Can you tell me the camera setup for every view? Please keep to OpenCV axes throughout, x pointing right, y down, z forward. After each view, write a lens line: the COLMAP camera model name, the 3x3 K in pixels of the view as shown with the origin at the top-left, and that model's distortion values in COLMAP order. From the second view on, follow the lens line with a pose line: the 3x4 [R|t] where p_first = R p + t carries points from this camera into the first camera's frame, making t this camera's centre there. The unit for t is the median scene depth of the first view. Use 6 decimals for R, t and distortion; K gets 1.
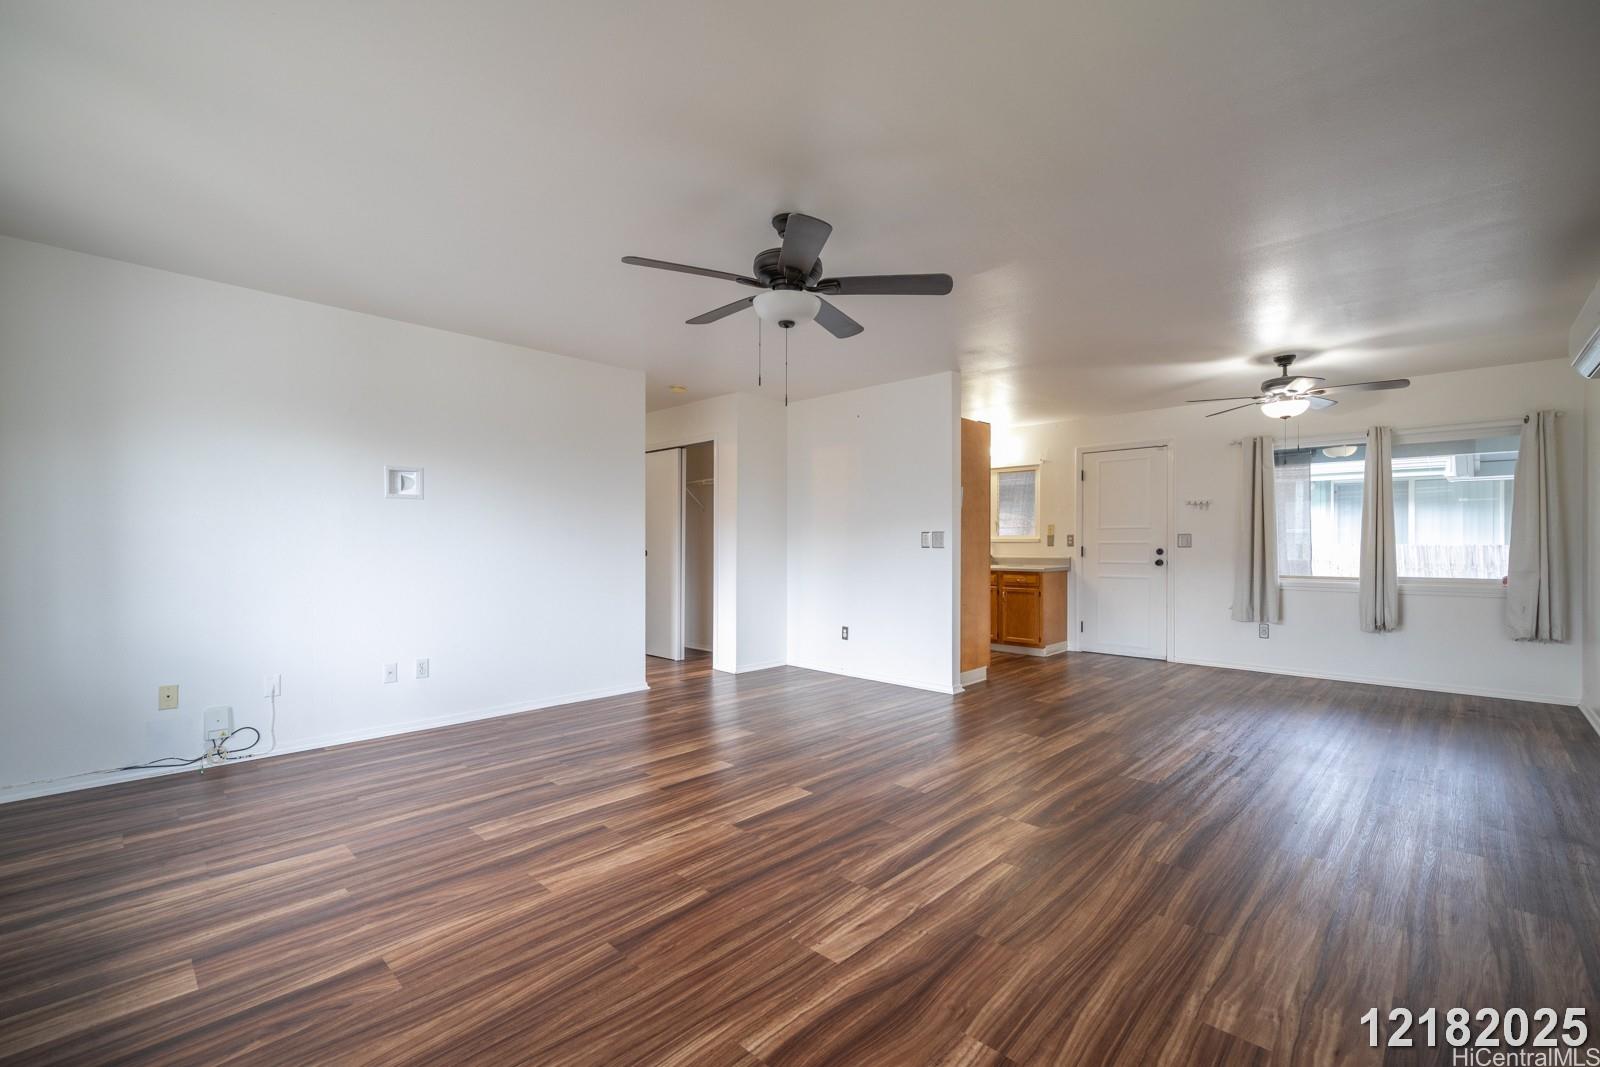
lens RADIAL K [[689.2, 0, 801.4], [0, 689.2, 545.0], [0, 0, 1]] dist [-0.010199, 0.000180]
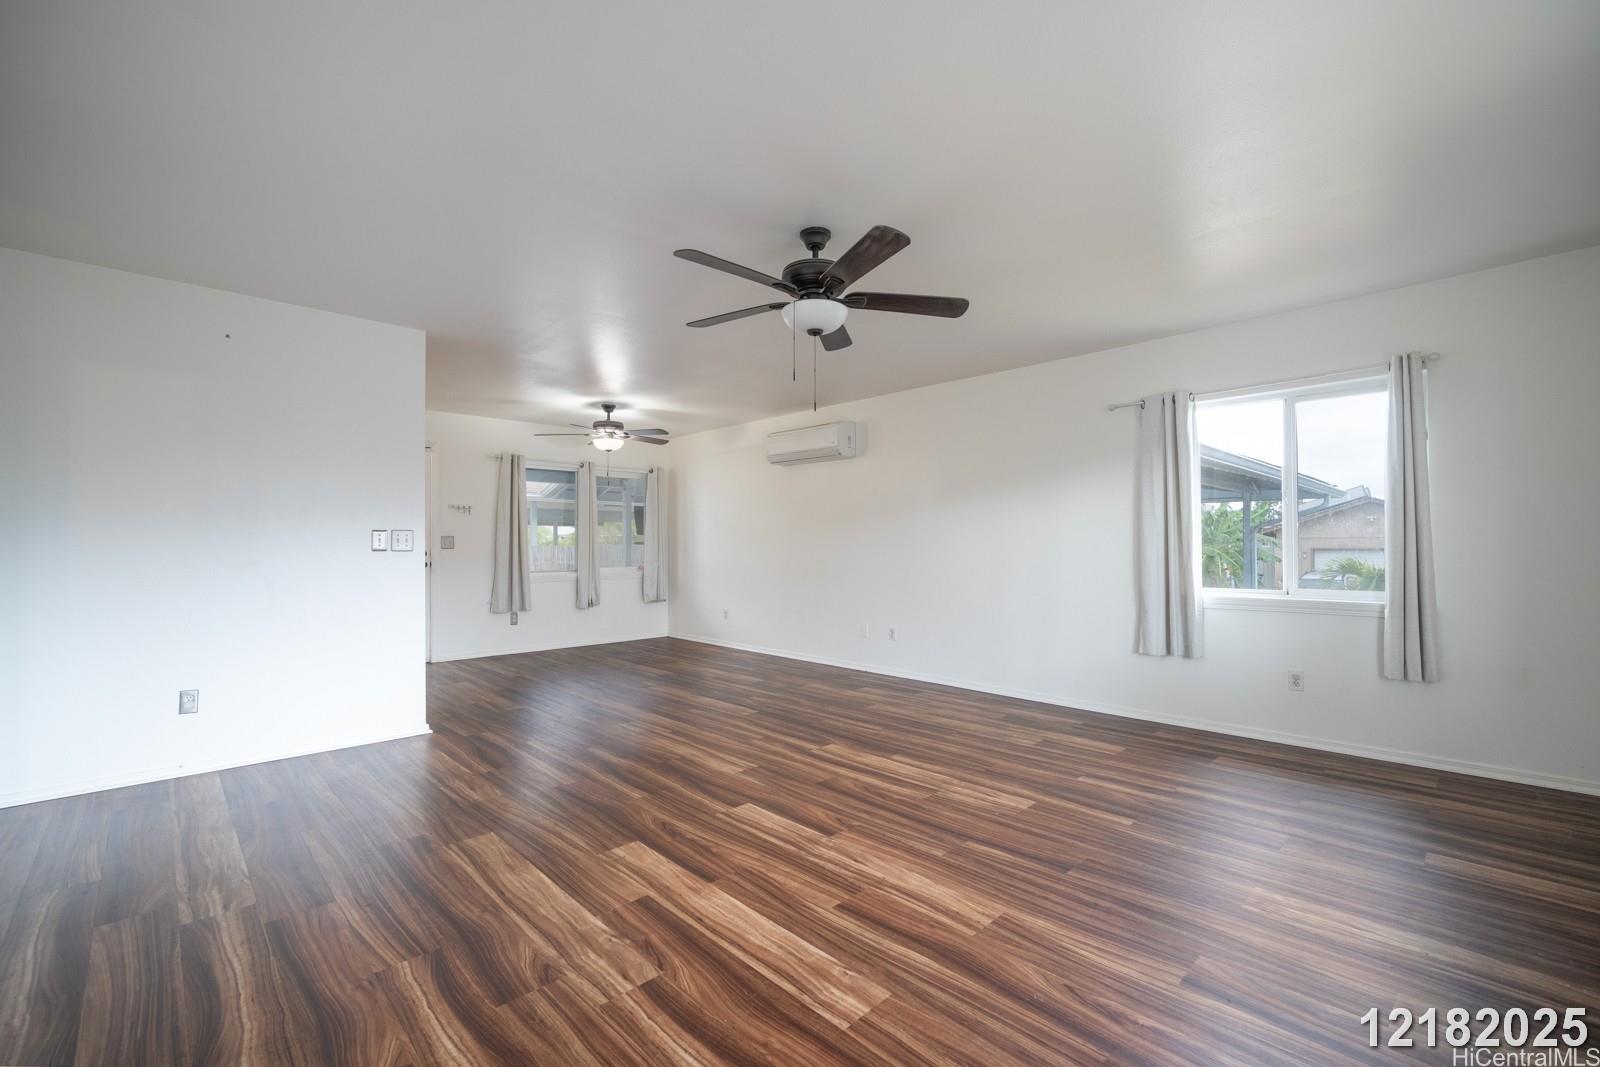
lens RADIAL K [[683.6, 0, 806.0], [0, 683.6, 537.9], [0, 0, 1]] dist [0.000456, -0.000097]
pose [[0.021926, 0.011042, 0.999699, -0.837178], [0.001884, 0.999937, -0.011086, -0.001887], [-0.999758, 0.002126, 0.021904, 0.793408]]
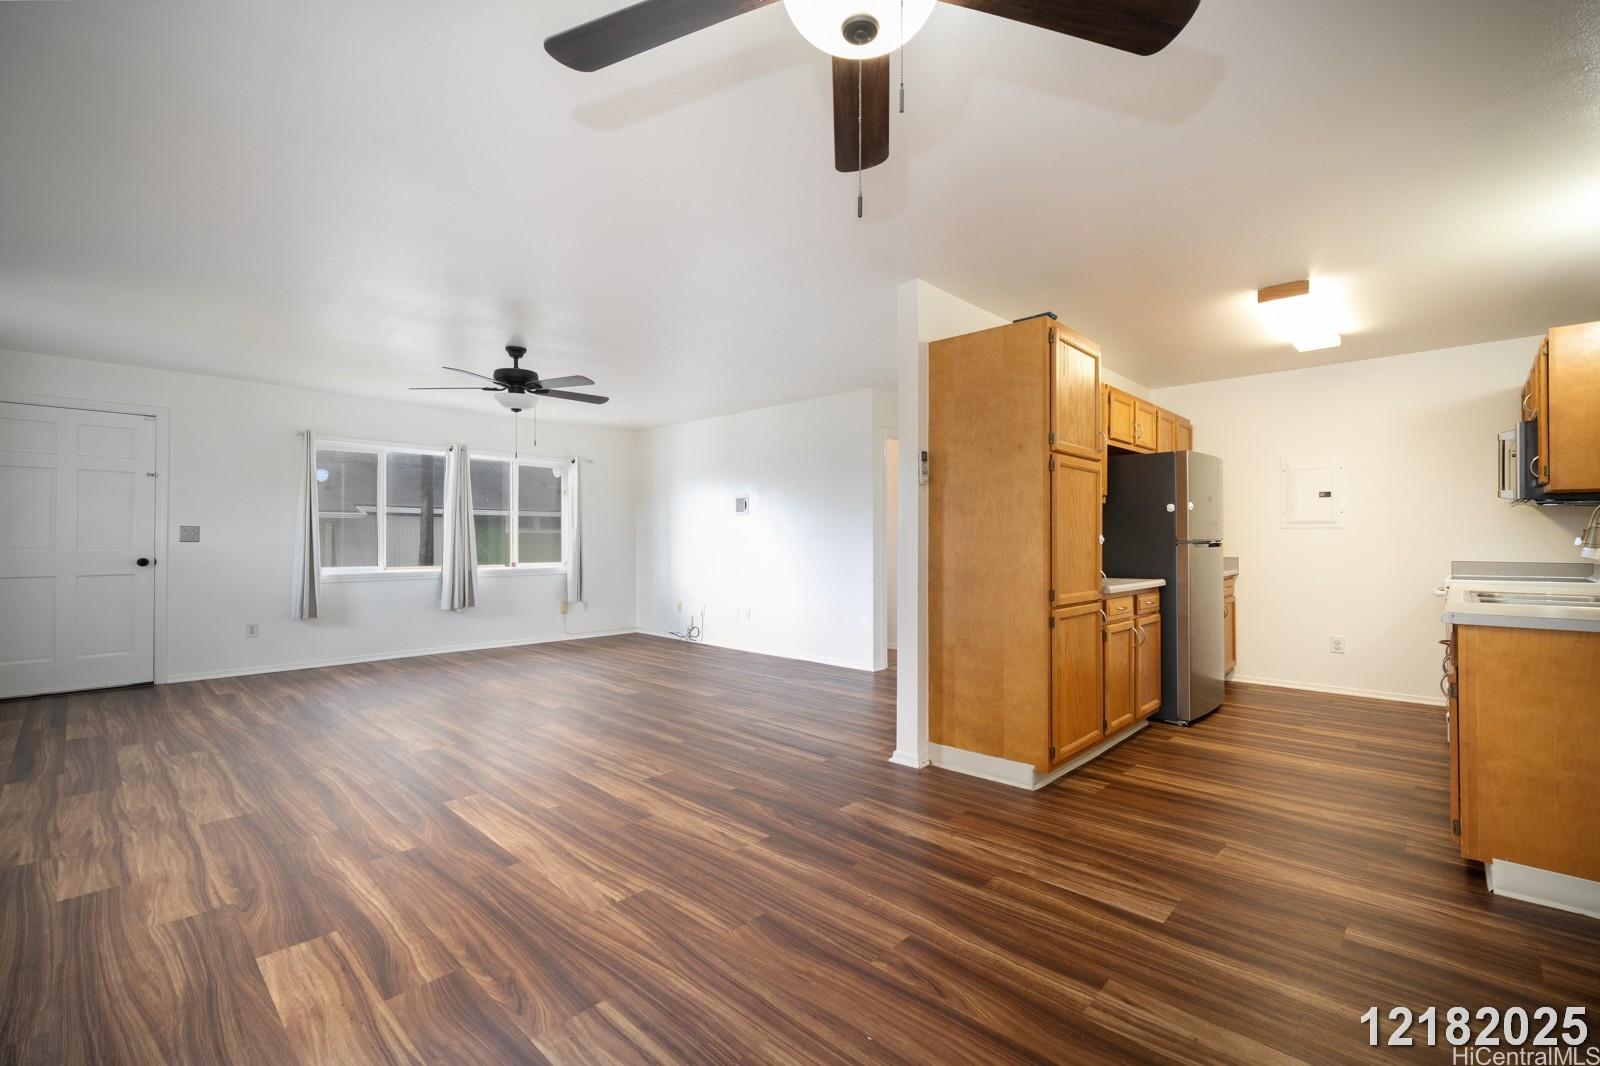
lens RADIAL K [[670.8, 0, 807.6], [0, 670.8, 536.0], [0, 0, 1]] dist [-0.000569, -0.000047]
pose [[0.028784, -0.007415, -0.999558, 1.284306], [-0.005275, 0.999957, -0.007570, 0.002992], [0.999572, 0.005491, 0.028744, 1.318693]]
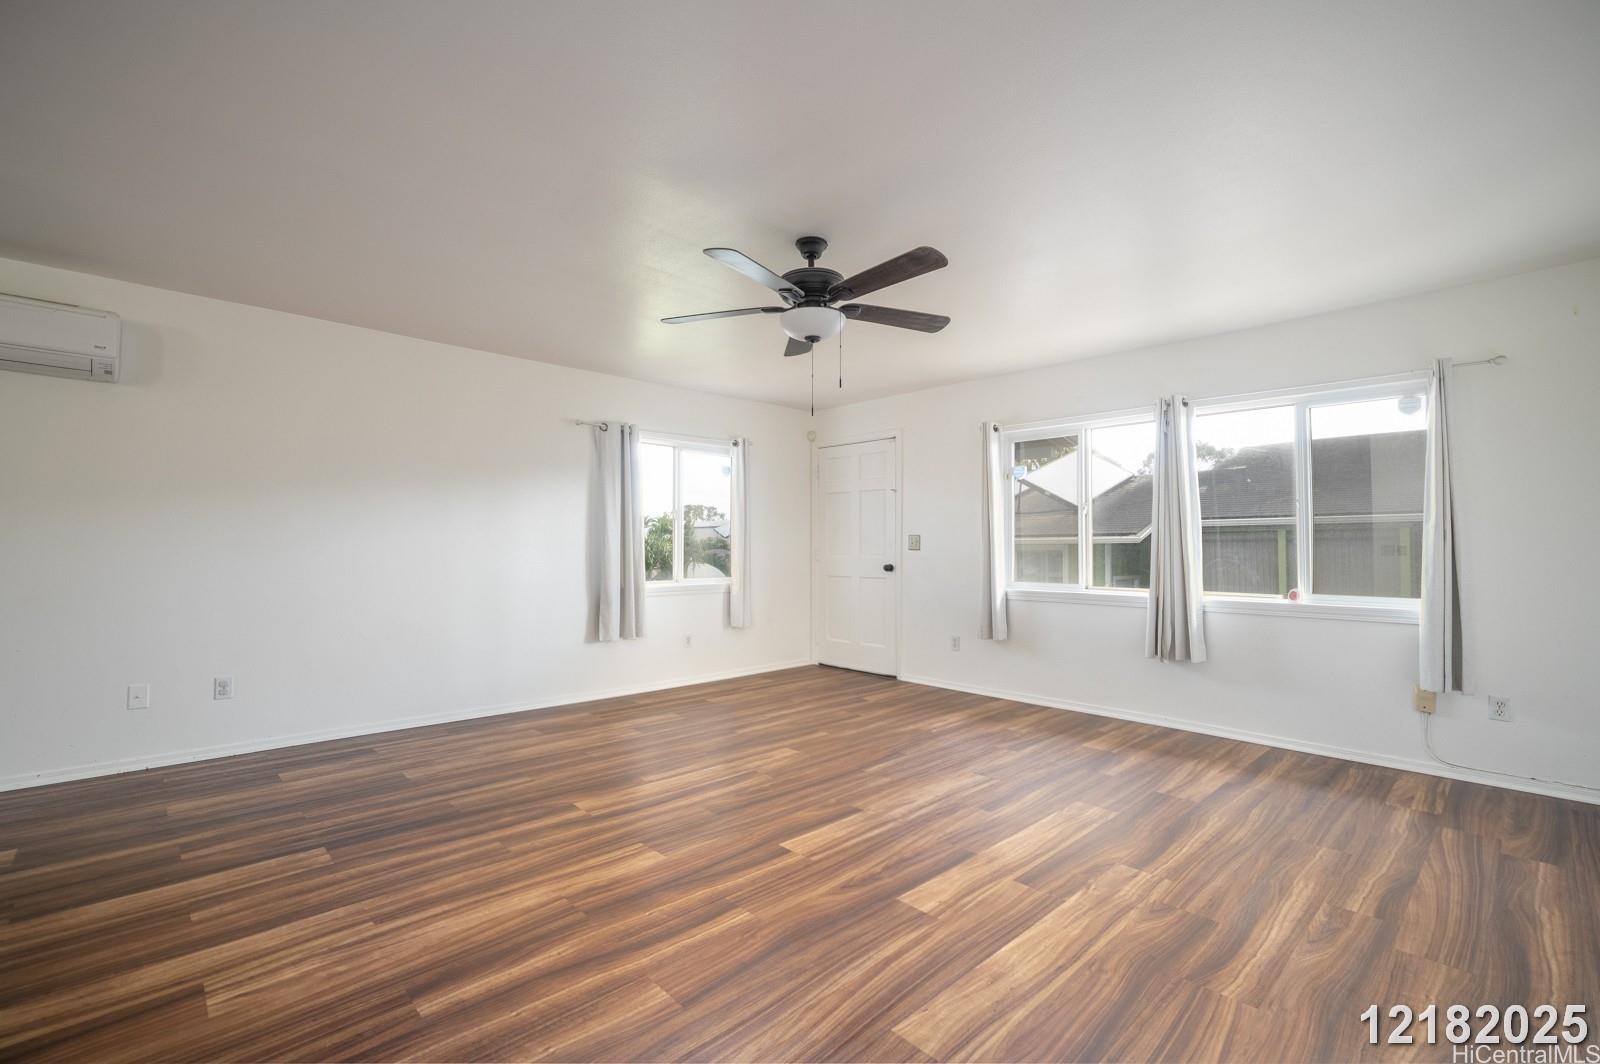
lens RADIAL K [[694.2, 0, 811.2], [0, 694.2, 531.6], [0, 0, 1]] dist [-0.001033, -0.000189]
pose [[-0.999677, -0.002857, 0.025259, -0.036579], [-0.003521, 0.999648, -0.026307, 0.012283], [-0.025175, -0.026387, -0.999335, 1.612159]]
